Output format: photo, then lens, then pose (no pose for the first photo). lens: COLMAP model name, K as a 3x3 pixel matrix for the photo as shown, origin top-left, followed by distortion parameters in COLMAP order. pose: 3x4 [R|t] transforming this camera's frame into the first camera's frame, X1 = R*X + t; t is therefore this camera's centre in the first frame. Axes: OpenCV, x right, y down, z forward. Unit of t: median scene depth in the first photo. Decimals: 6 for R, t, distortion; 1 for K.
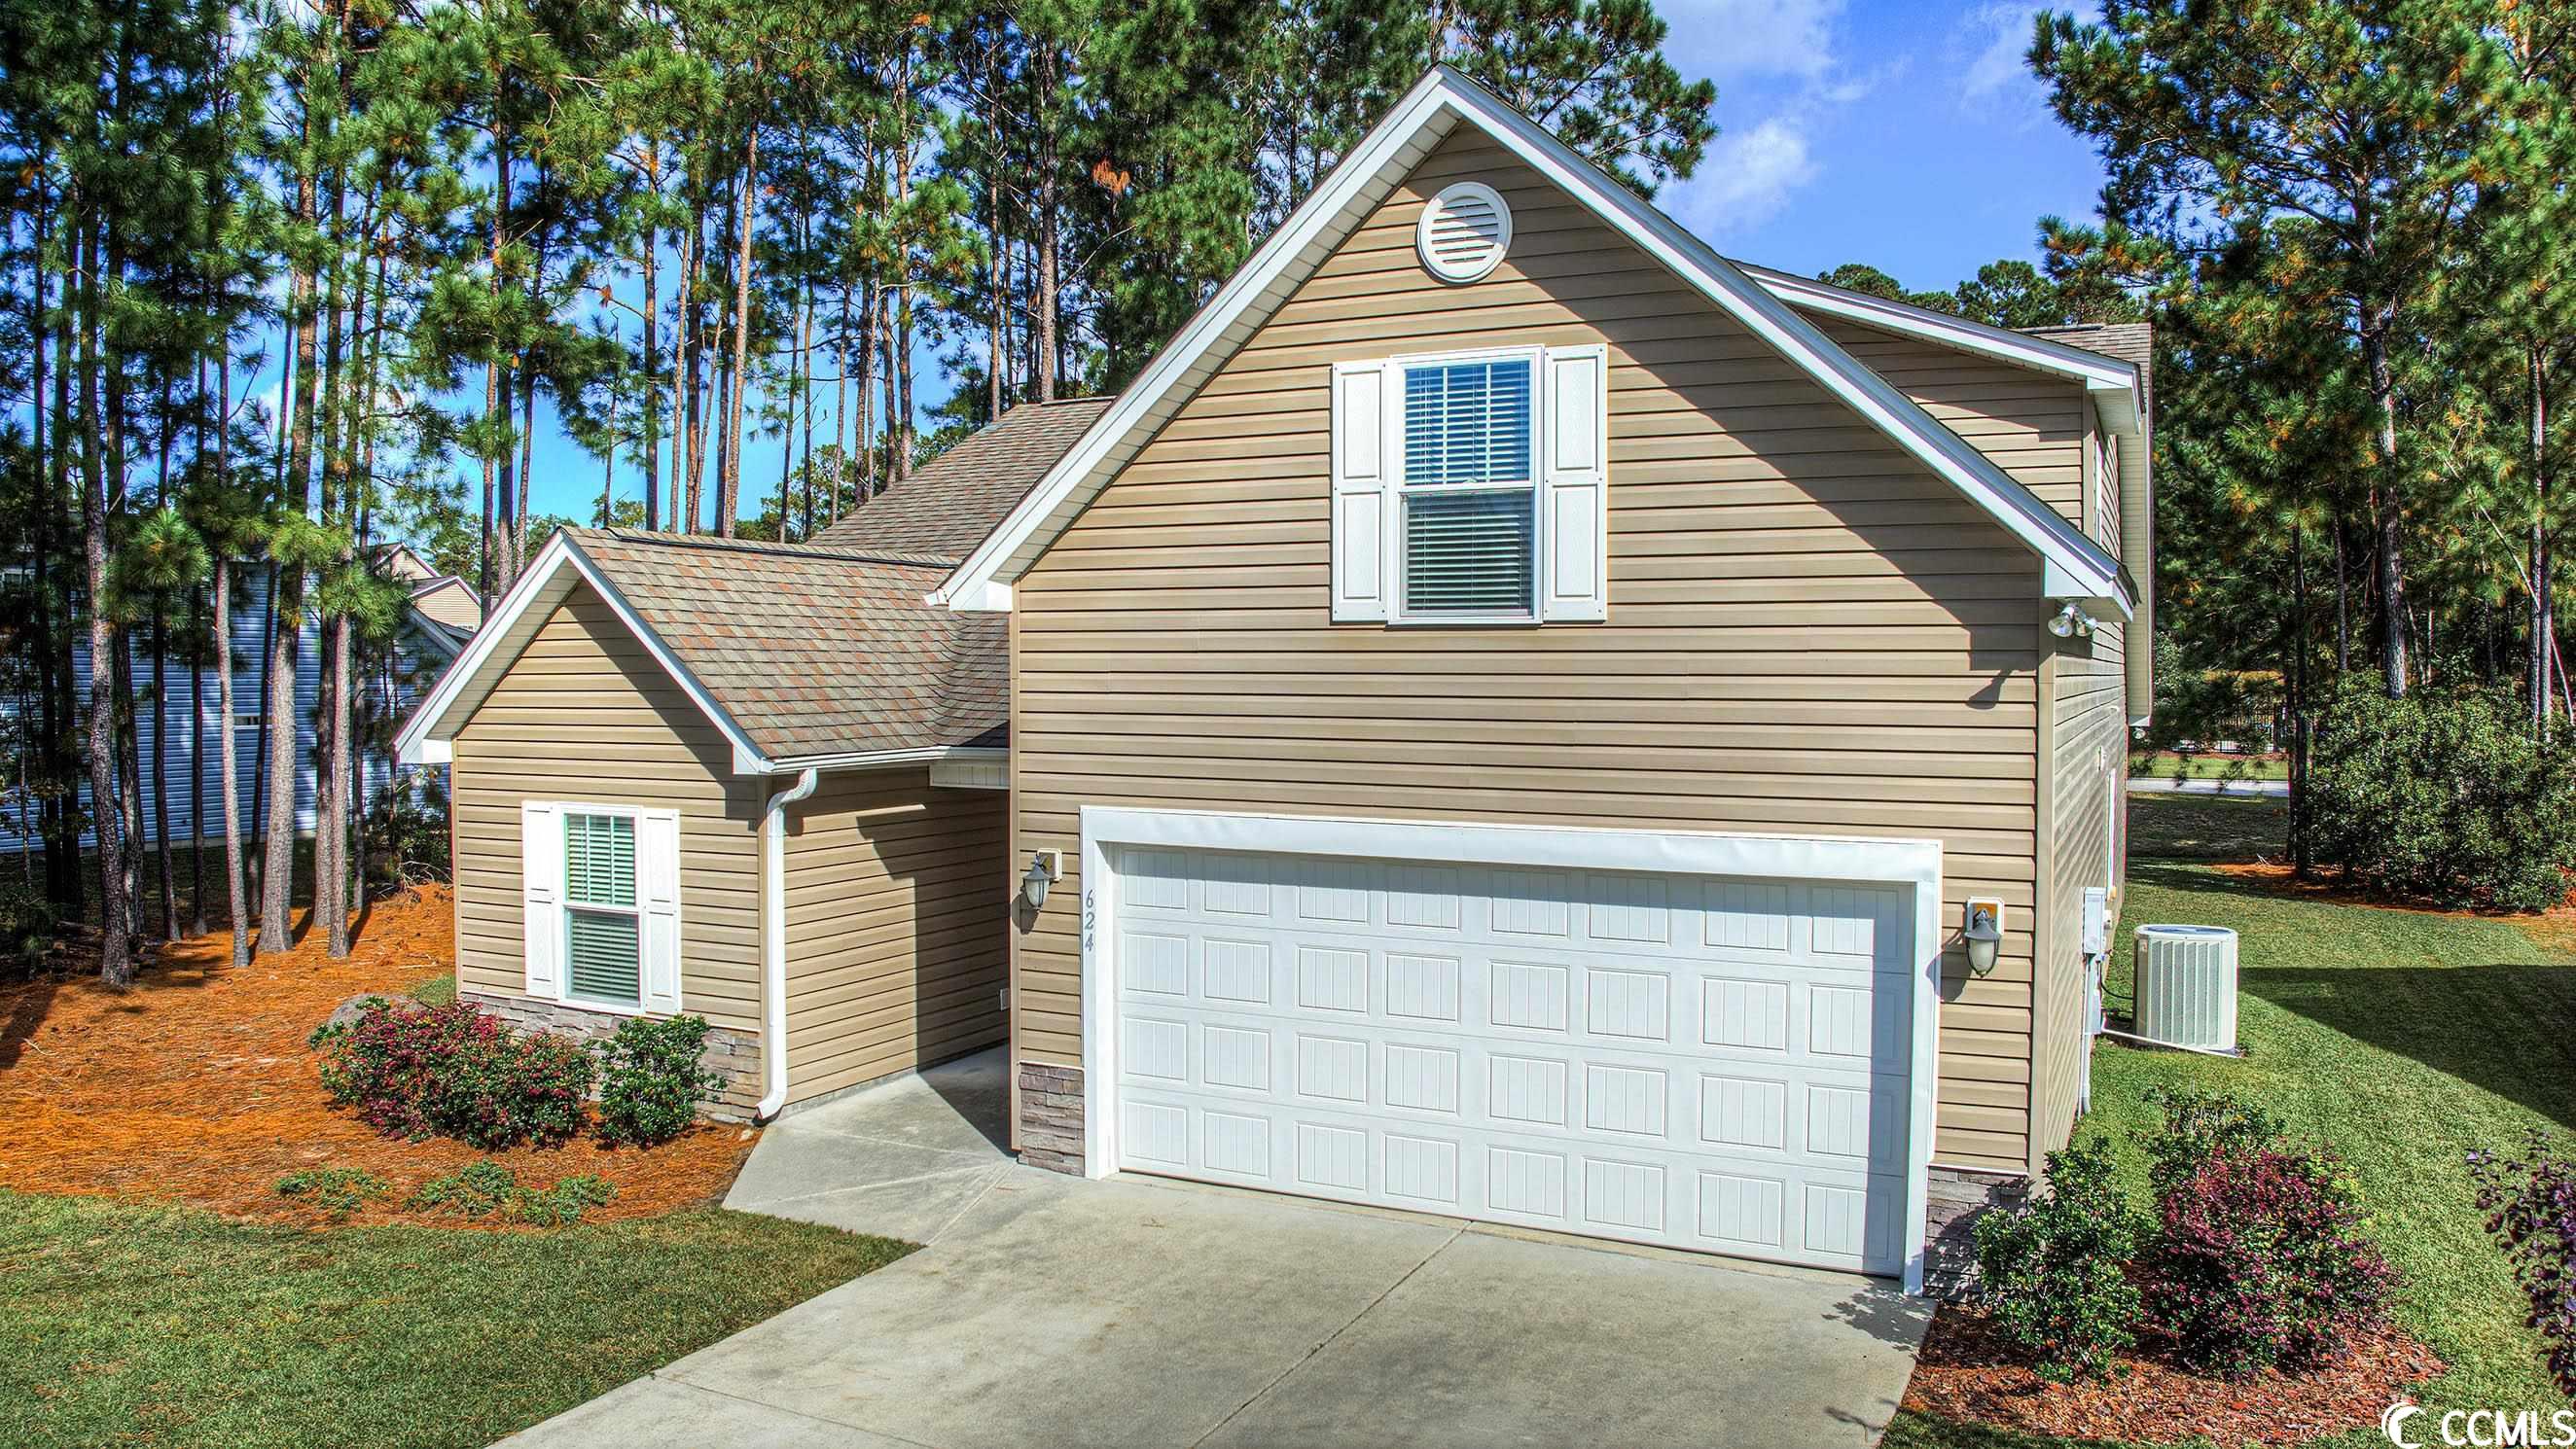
lens RADIAL K [[1809.5, 0, 1288.0], [0, 1809.5, 724.5], [0, 0, 1]] dist [-0.102681, -0.010474]
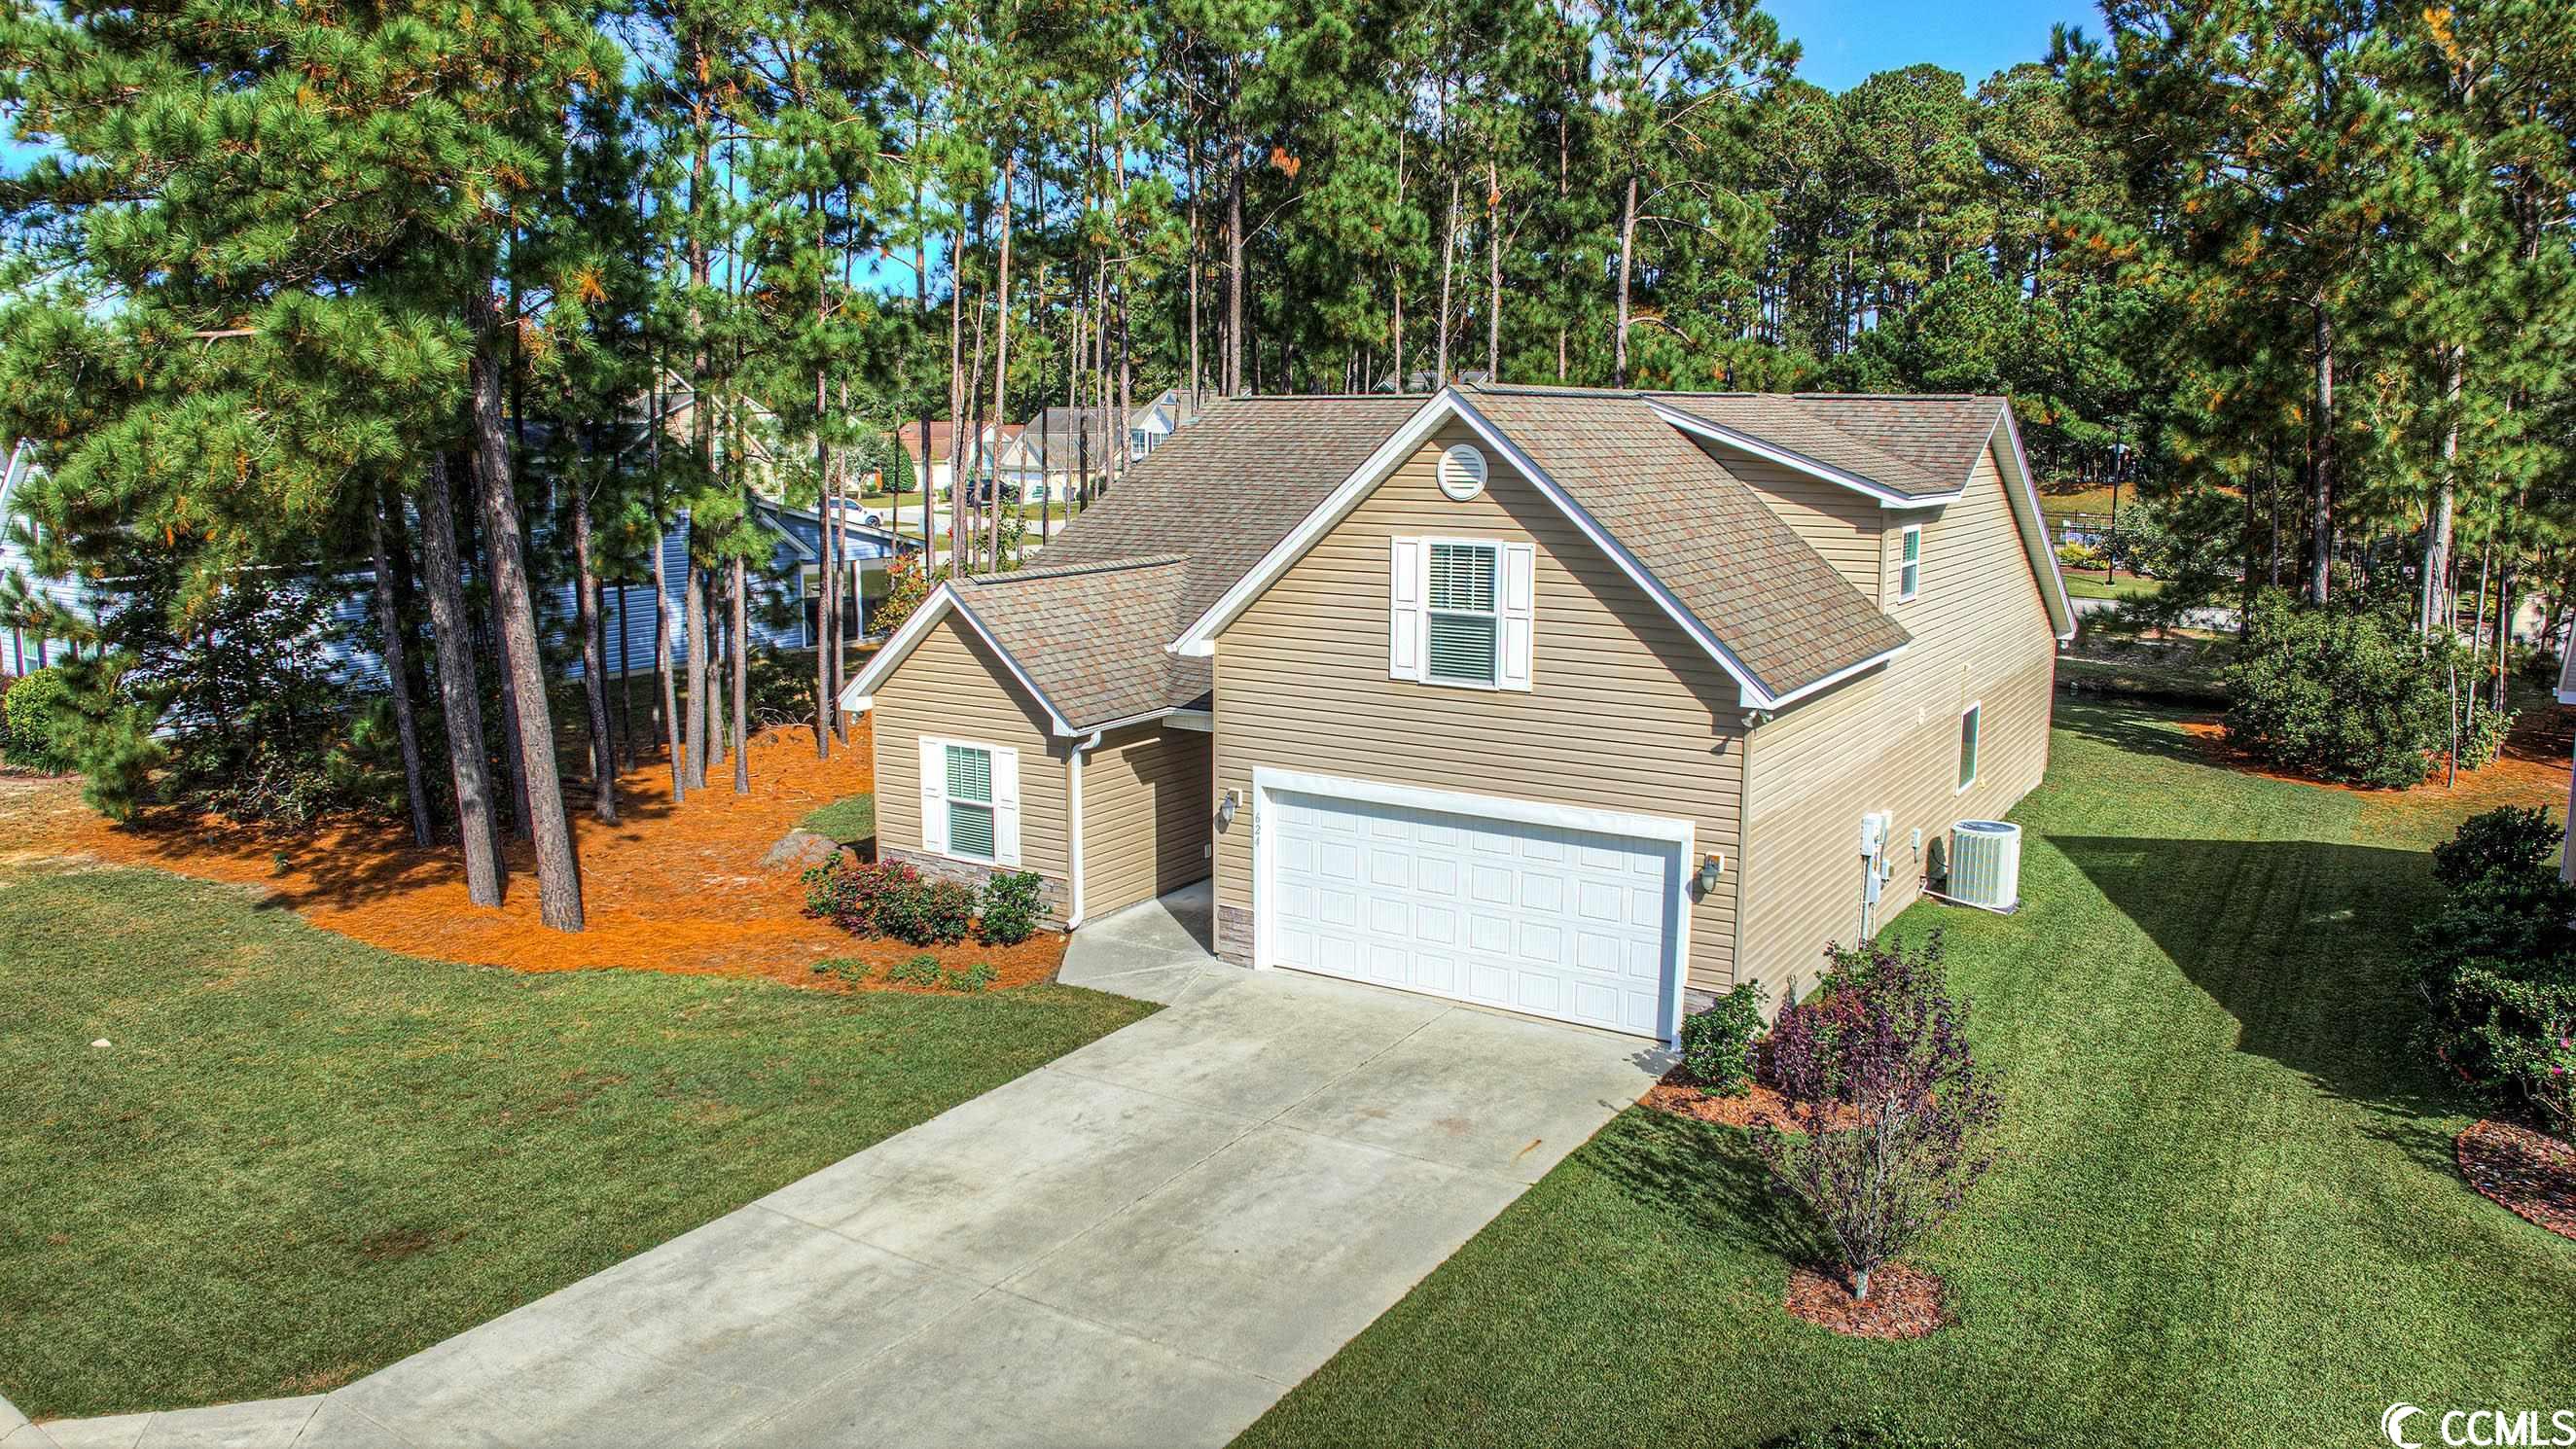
lens RADIAL K [[1809.5, 0, 1288.0], [0, 1809.5, 724.5], [0, 0, 1]] dist [-0.102681, -0.010474]
pose [[0.994531, 0.019102, -0.102681, 0.099229], [-0.004696, 0.990317, 0.138747, -0.236526], [0.104337, -0.137506, 0.984990, -0.727905]]
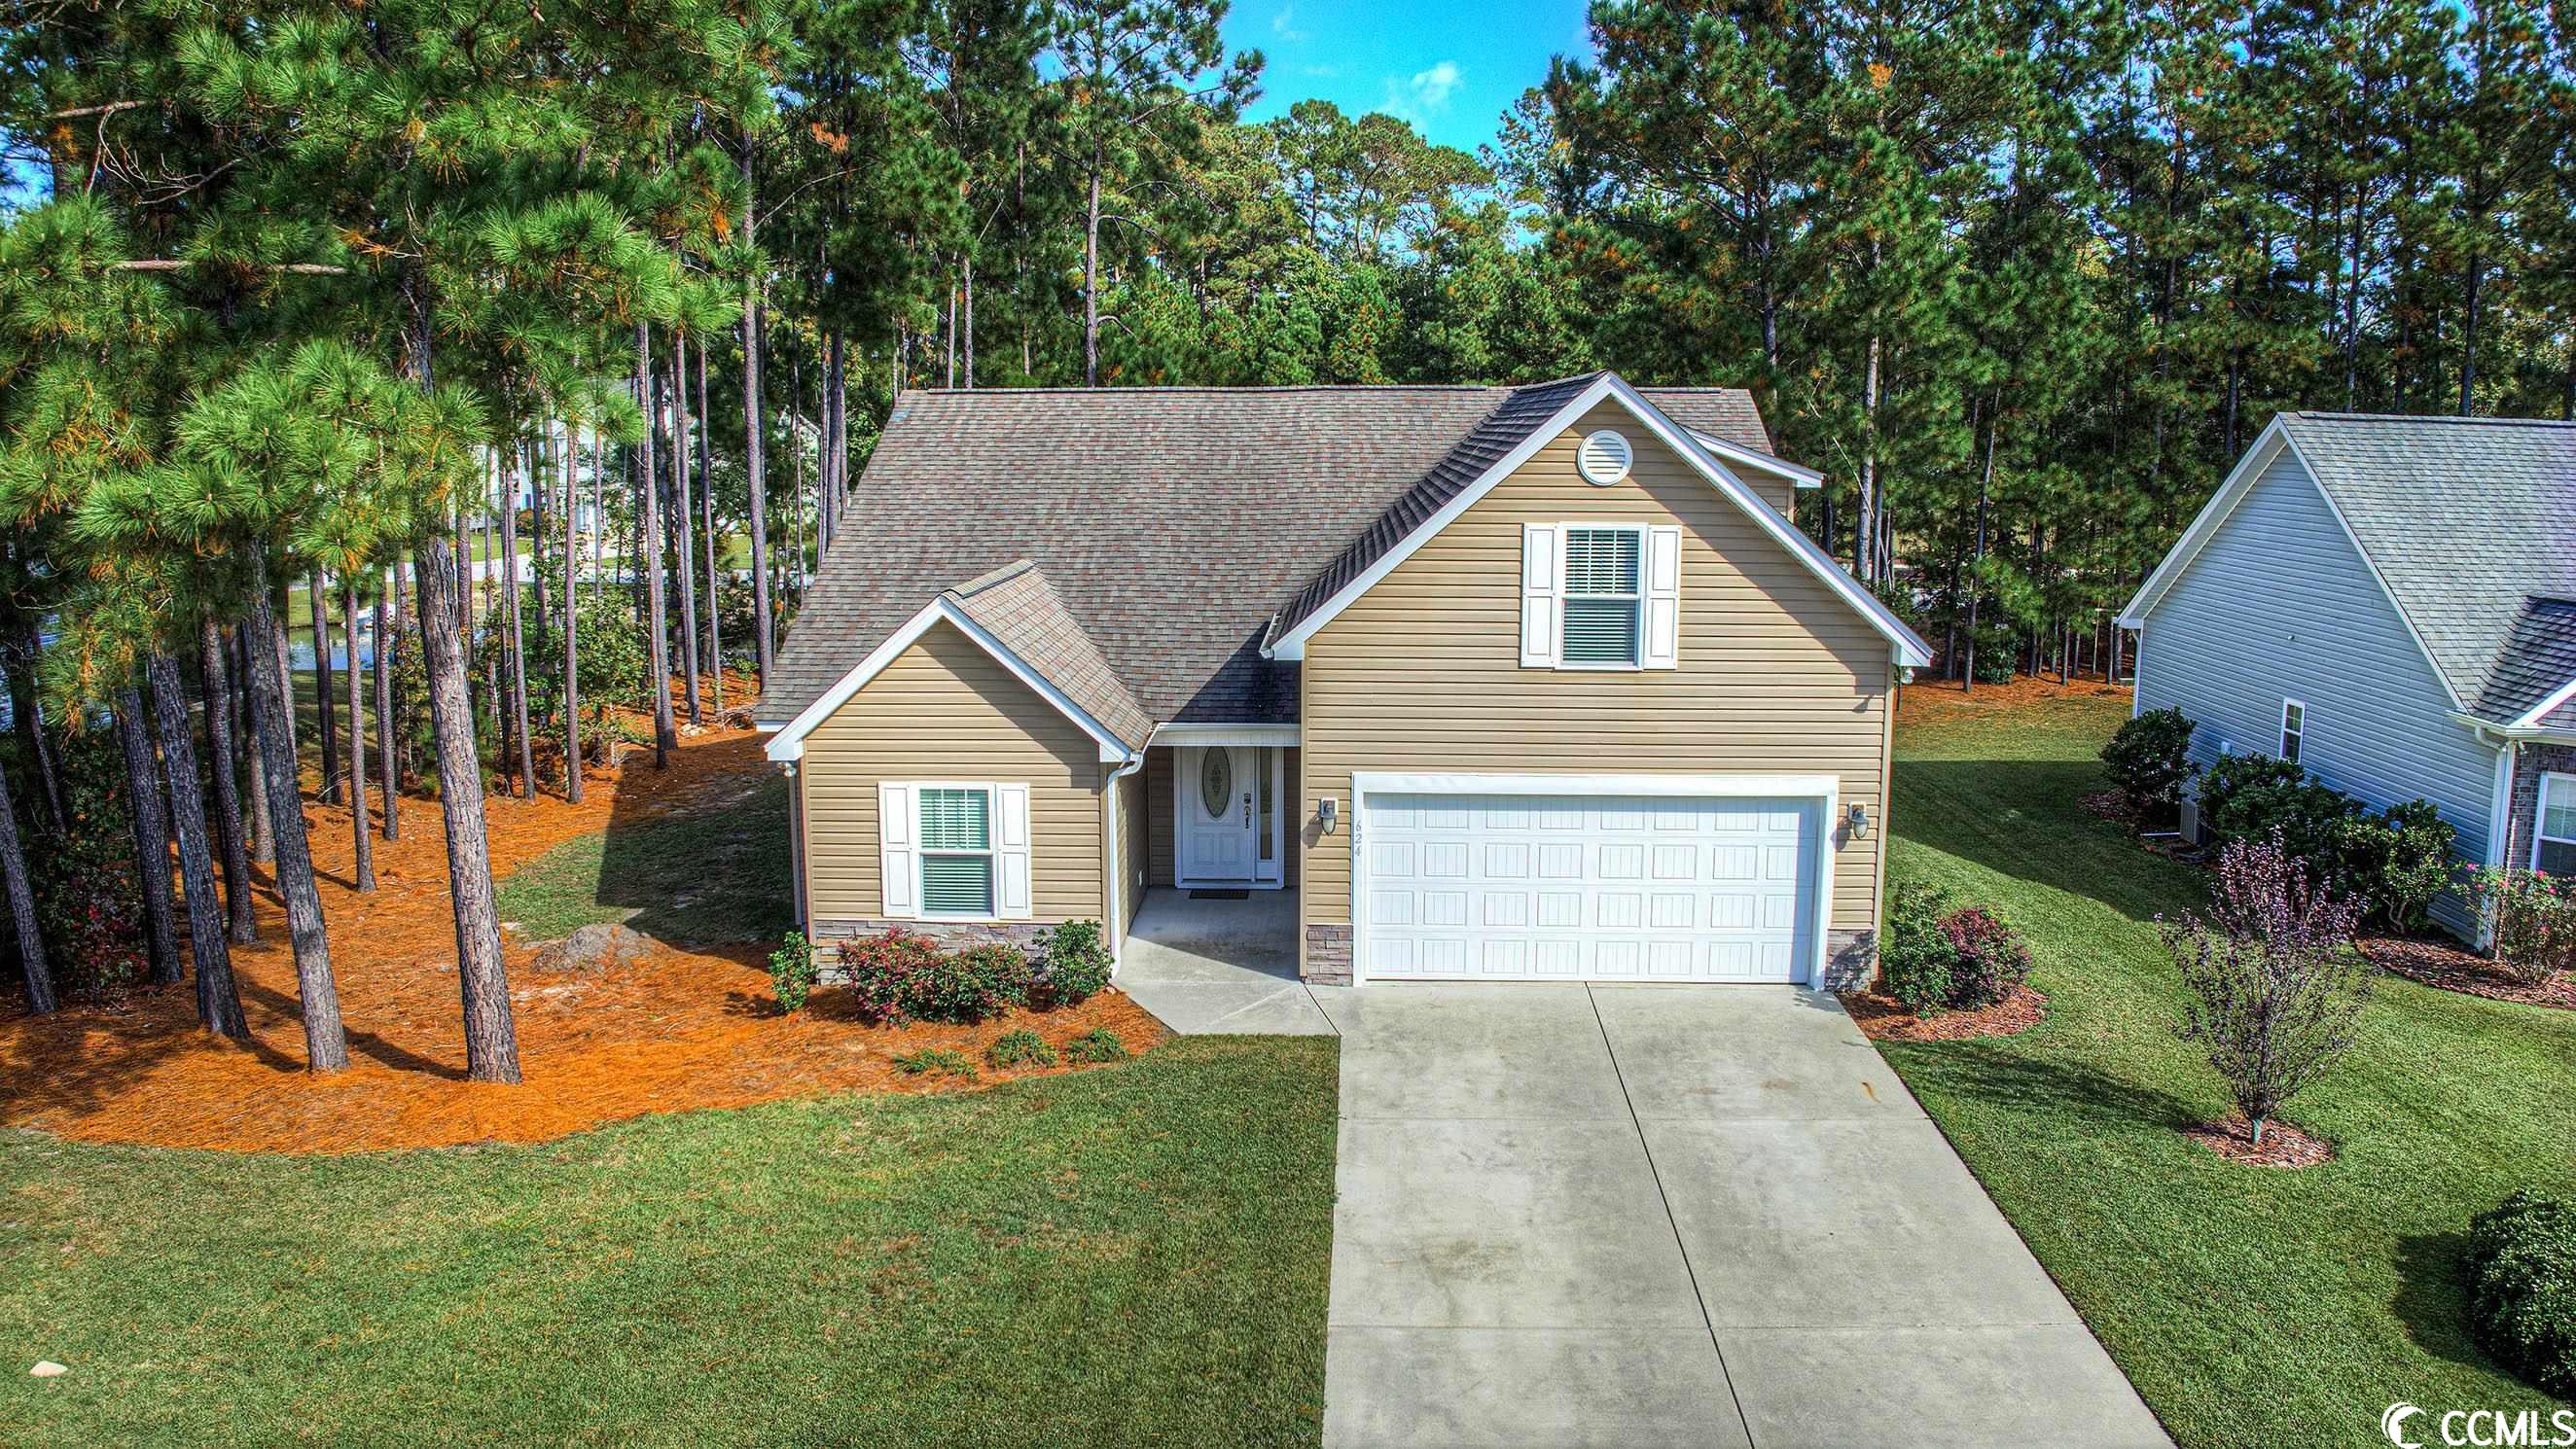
lens RADIAL K [[1809.5, 0, 1288.0], [0, 1809.5, 724.5], [0, 0, 1]] dist [-0.102681, -0.010474]
pose [[0.909733, -0.066830, 0.409781, -0.834447], [0.011540, 0.990649, 0.135943, -0.222623], [-0.415034, -0.118943, 0.901997, -0.478438]]
